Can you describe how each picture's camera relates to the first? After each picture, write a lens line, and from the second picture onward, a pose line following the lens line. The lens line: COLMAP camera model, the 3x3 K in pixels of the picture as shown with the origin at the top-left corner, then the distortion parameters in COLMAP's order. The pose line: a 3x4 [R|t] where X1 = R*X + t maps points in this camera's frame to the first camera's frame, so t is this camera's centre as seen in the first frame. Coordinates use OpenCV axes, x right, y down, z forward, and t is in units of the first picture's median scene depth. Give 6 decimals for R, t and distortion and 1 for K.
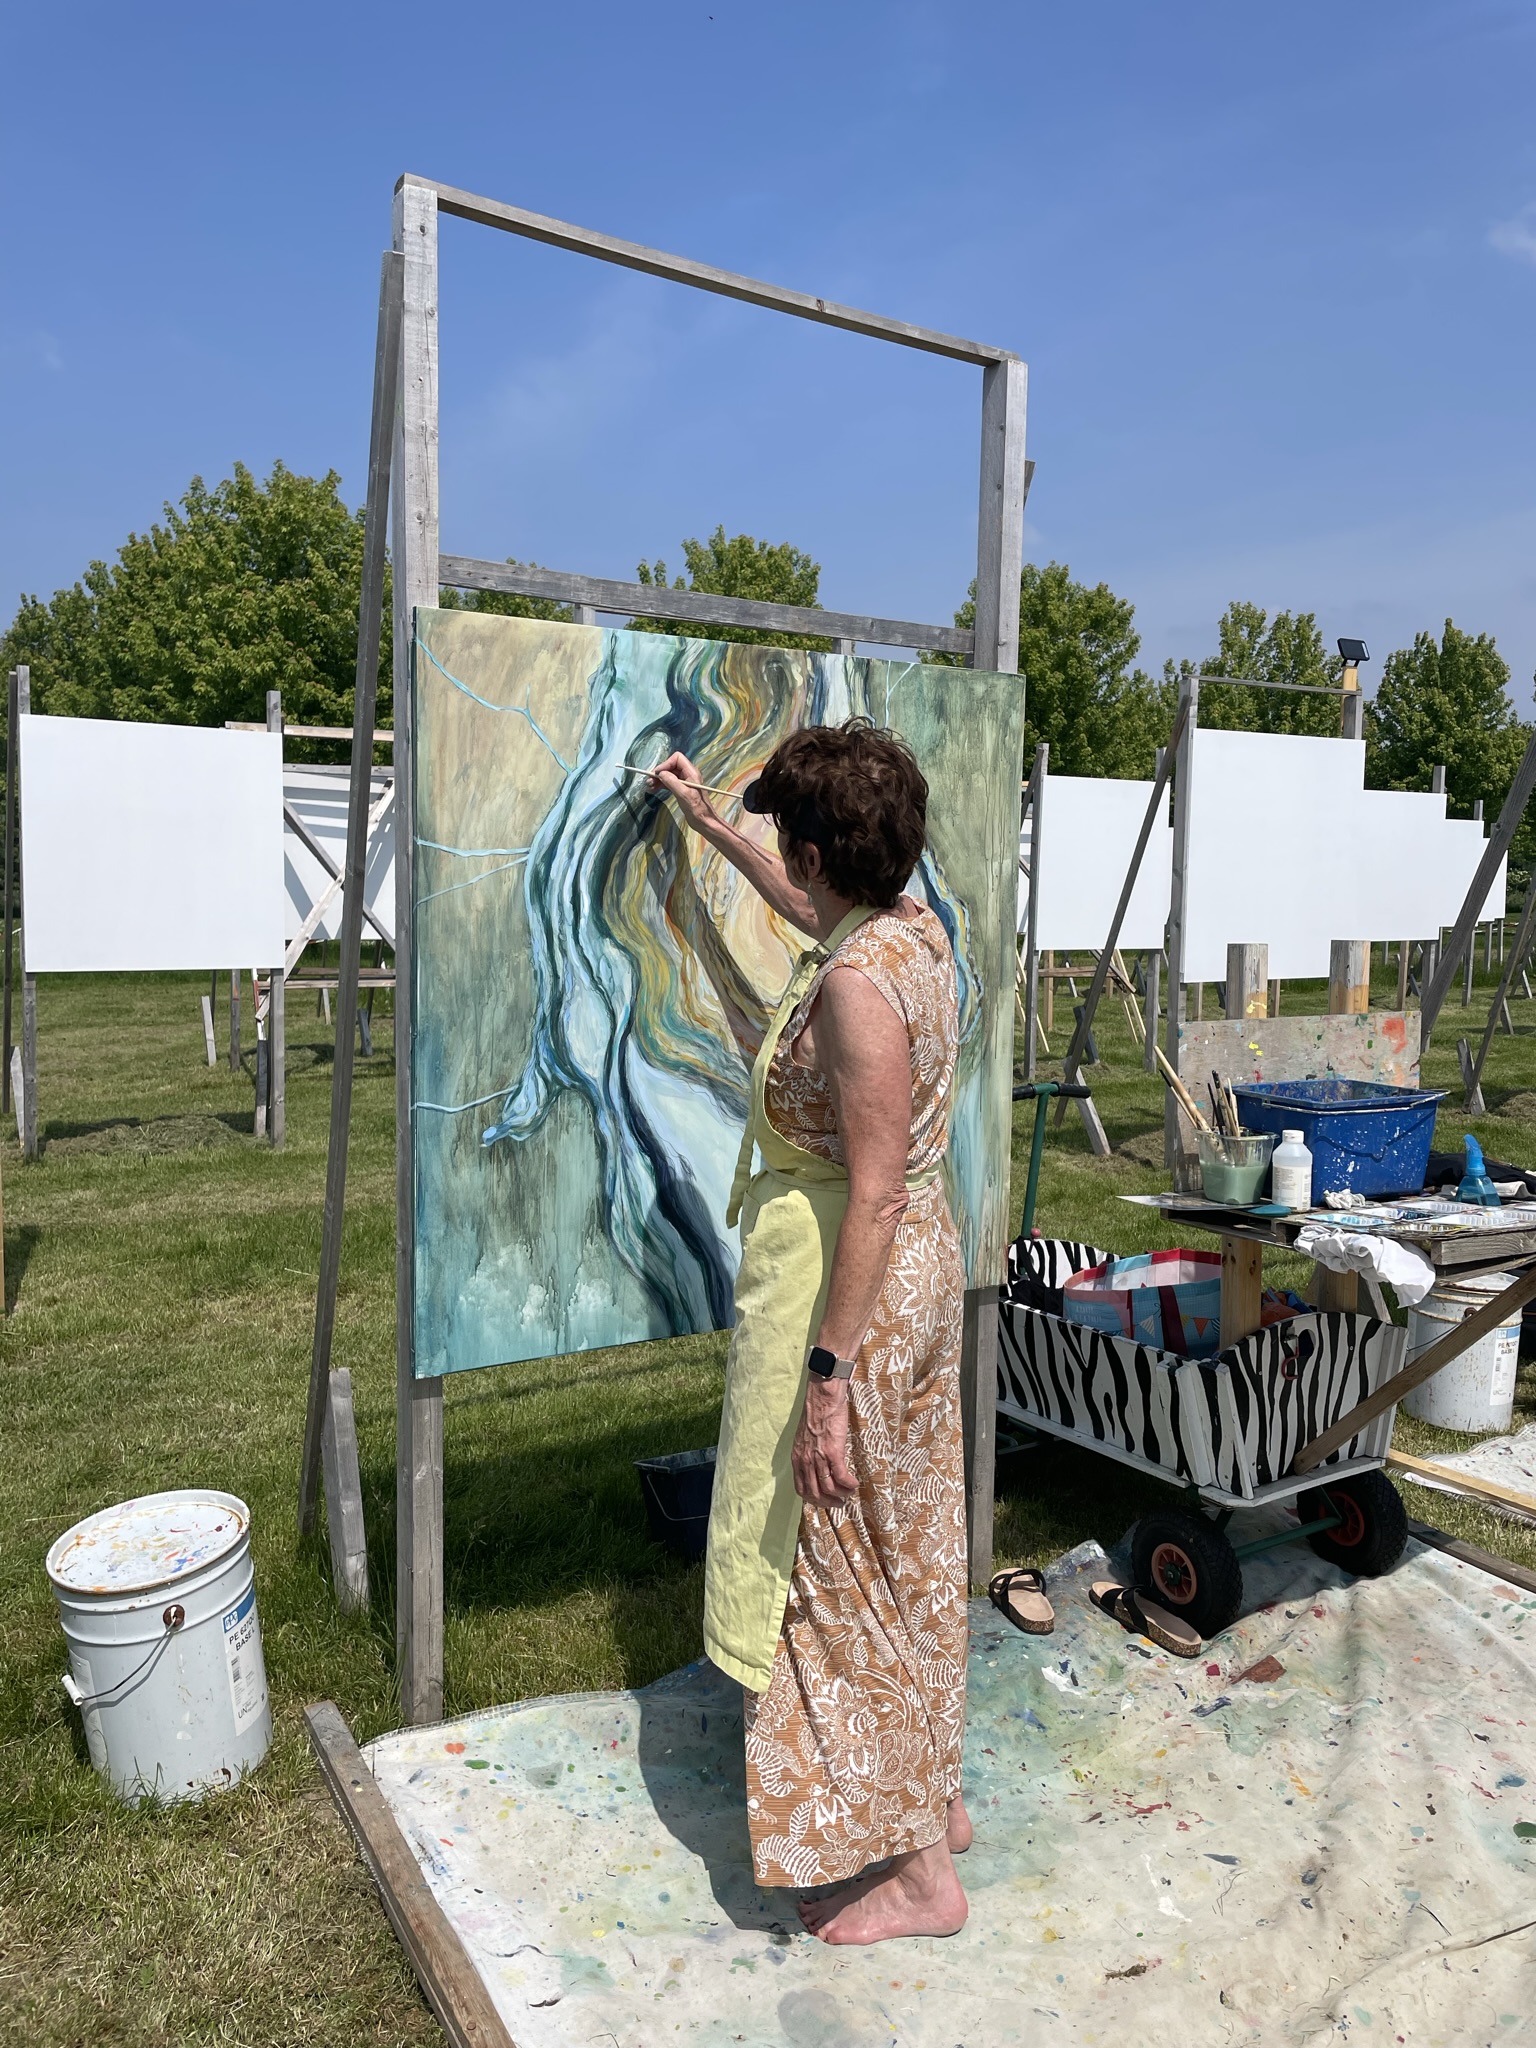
lens RADIAL K [[1540.8, 0, 770.7], [0, 1540.8, 1010.3], [0, 0, 1]] dist [0.077227, 0.000150]
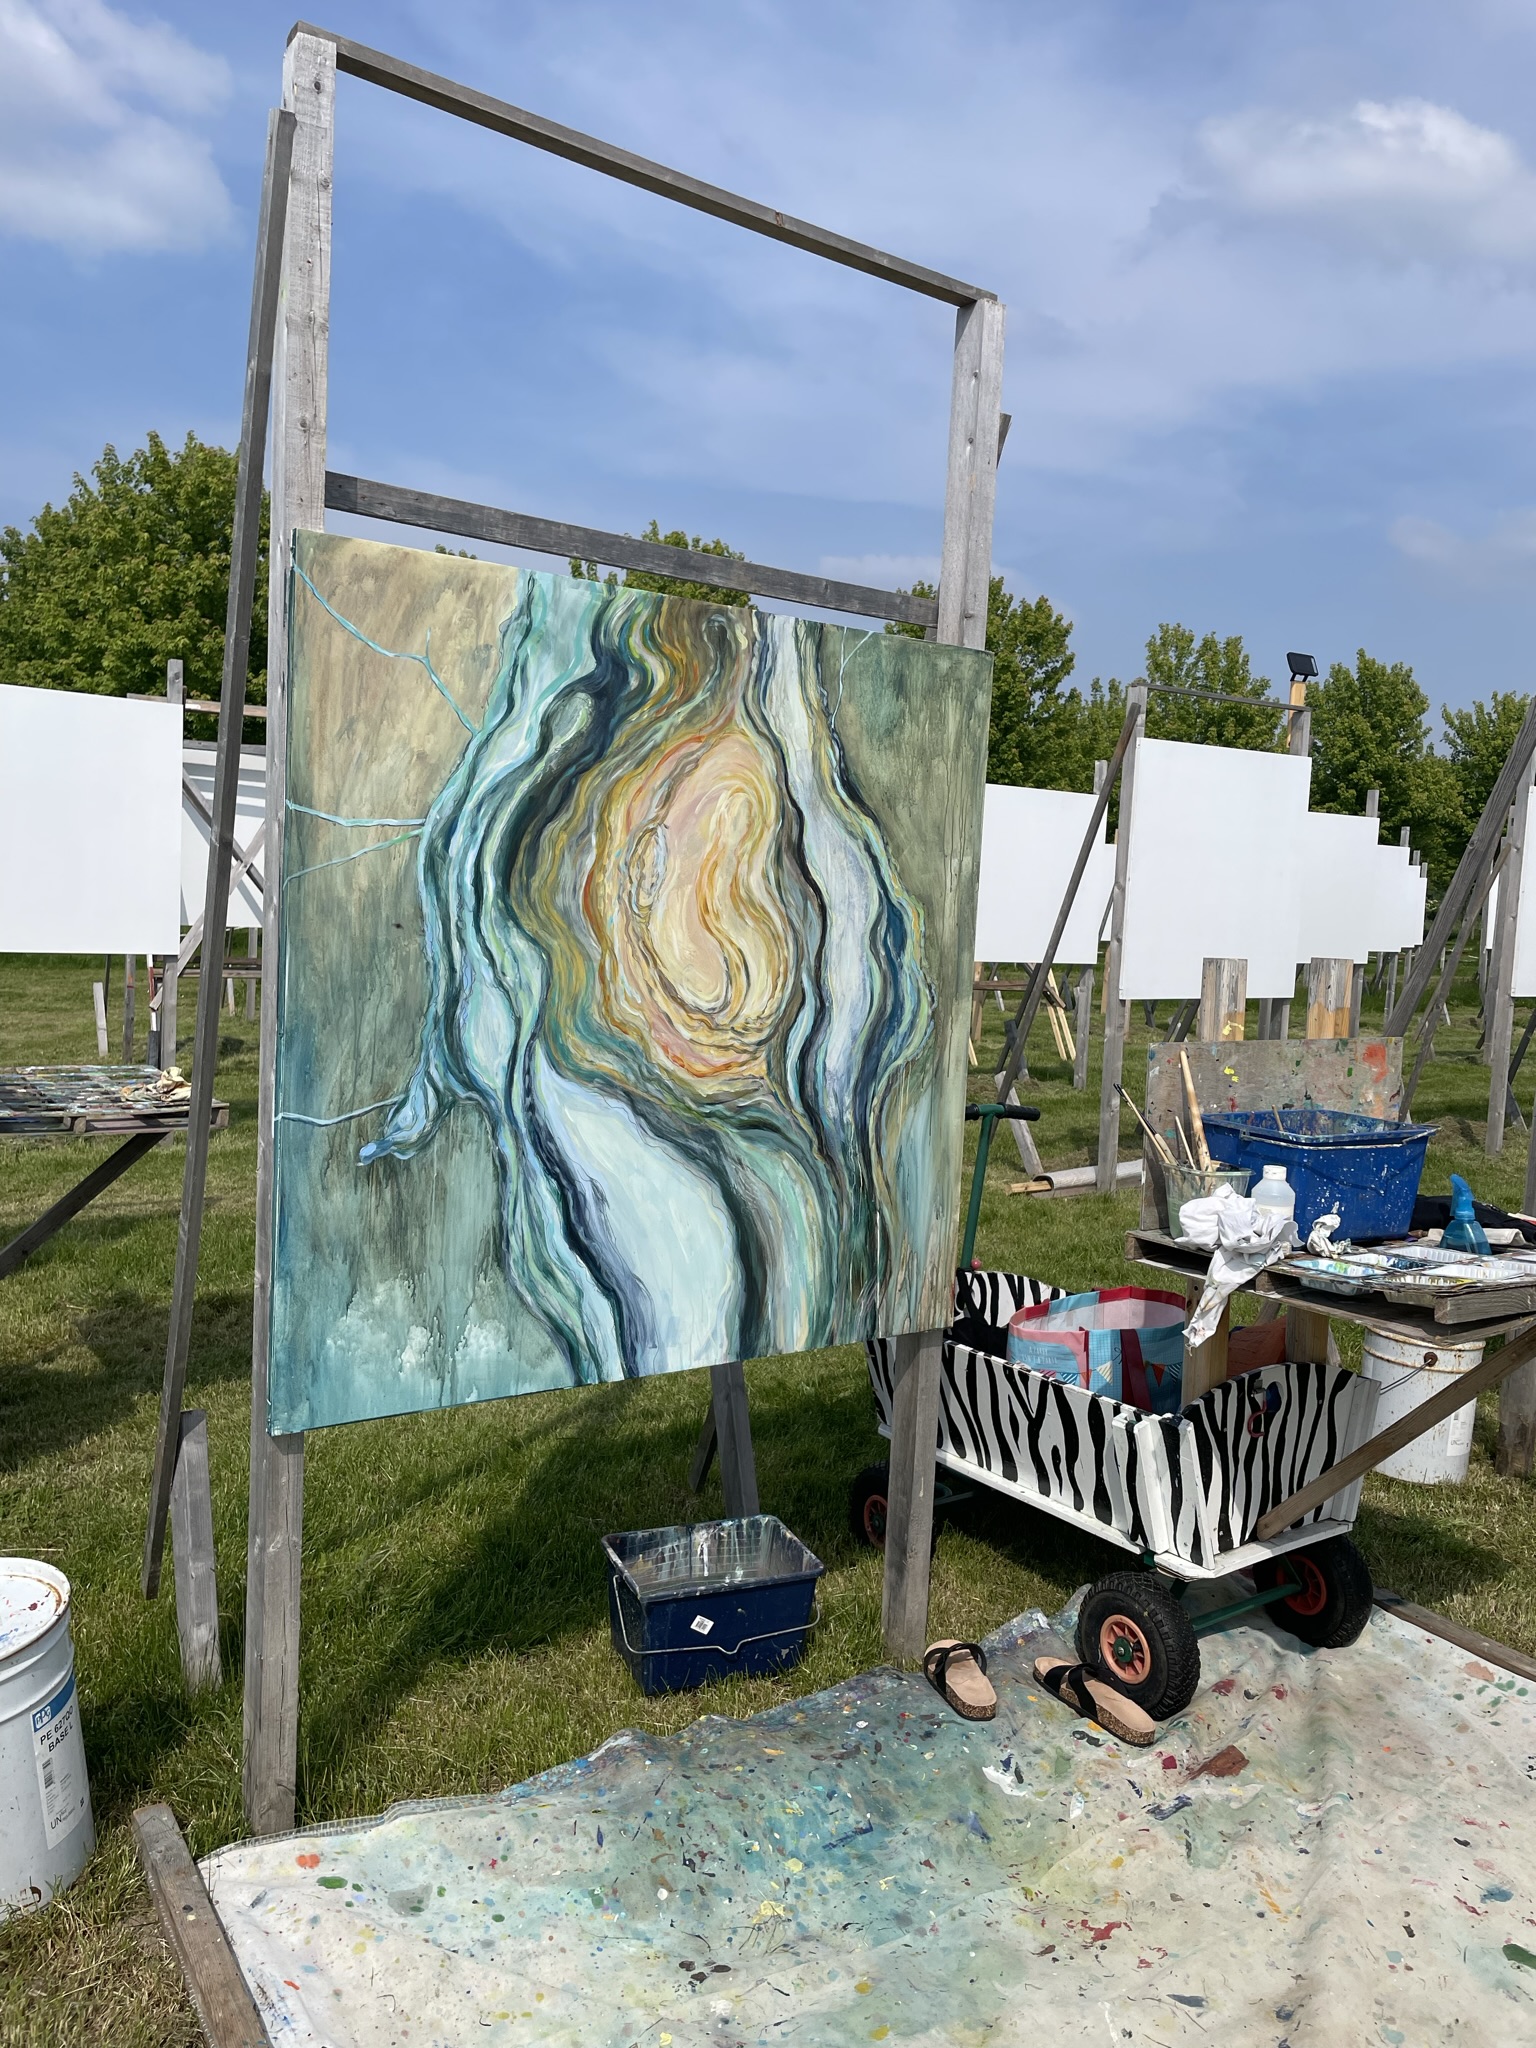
lens RADIAL K [[1562.3, 0, 797.1], [0, 1562.3, 1017.7], [0, 0, 1]] dist [0.067935, -0.080110]
pose [[0.997407, 0.029321, 0.065718, -0.003779], [-0.029382, 0.999568, -0.000034, -0.000866], [-0.065690, -0.001897, 0.997838, 0.111748]]
